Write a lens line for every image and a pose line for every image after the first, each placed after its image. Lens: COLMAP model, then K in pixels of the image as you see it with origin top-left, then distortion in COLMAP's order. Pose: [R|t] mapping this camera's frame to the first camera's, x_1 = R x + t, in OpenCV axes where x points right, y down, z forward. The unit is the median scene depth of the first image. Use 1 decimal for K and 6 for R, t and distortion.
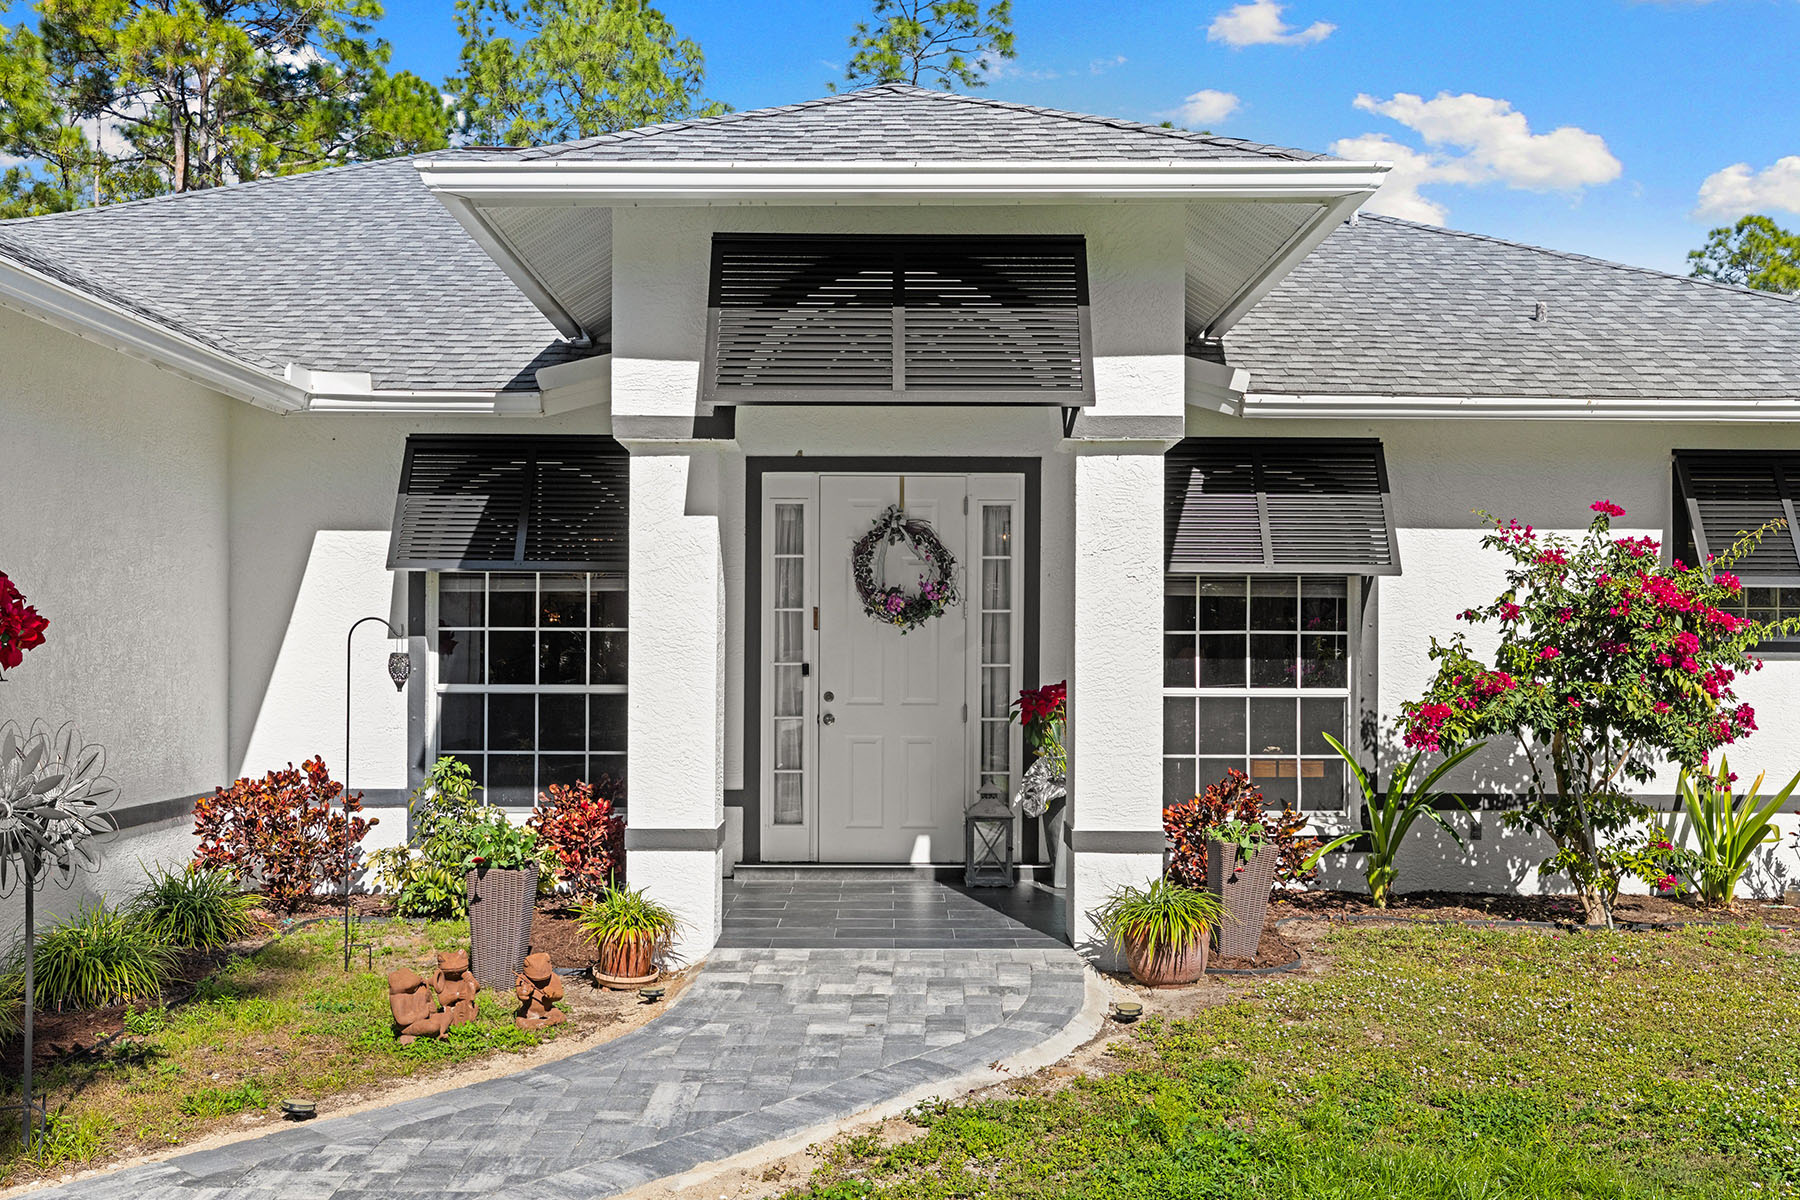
lens RADIAL K [[1695.6, 0, 895.5], [0, 1695.6, 605.9], [0, 0, 1]] dist [-0.012077, 0.000000]
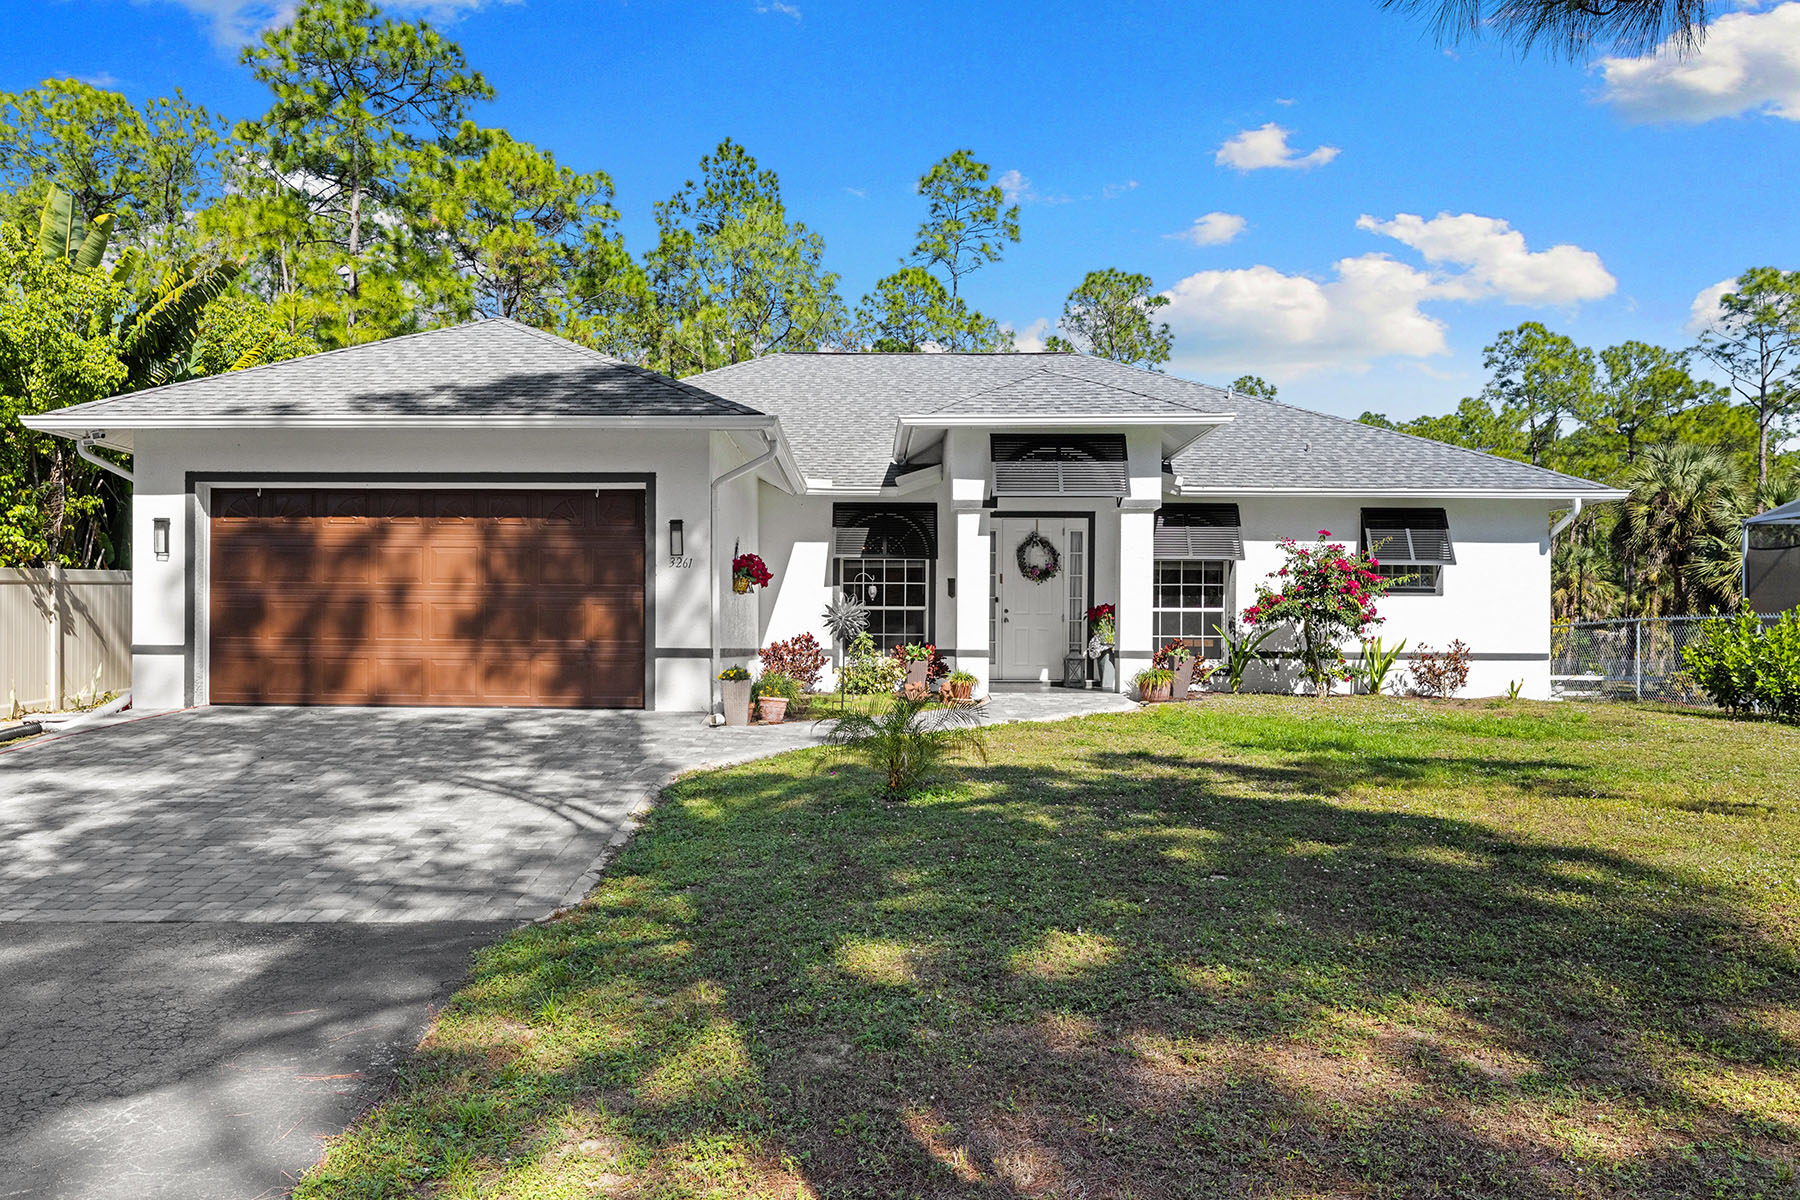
lens RADIAL K [[1346.3, 0, 840.4], [0, 1346.3, 624.9], [0, 0, 1]] dist [-0.000916, -0.007008]
pose [[0.999593, 0.001763, -0.028480, -0.227659], [-0.001394, 0.999915, 0.012962, 0.050599], [0.028501, -0.012917, 0.999510, -0.950373]]
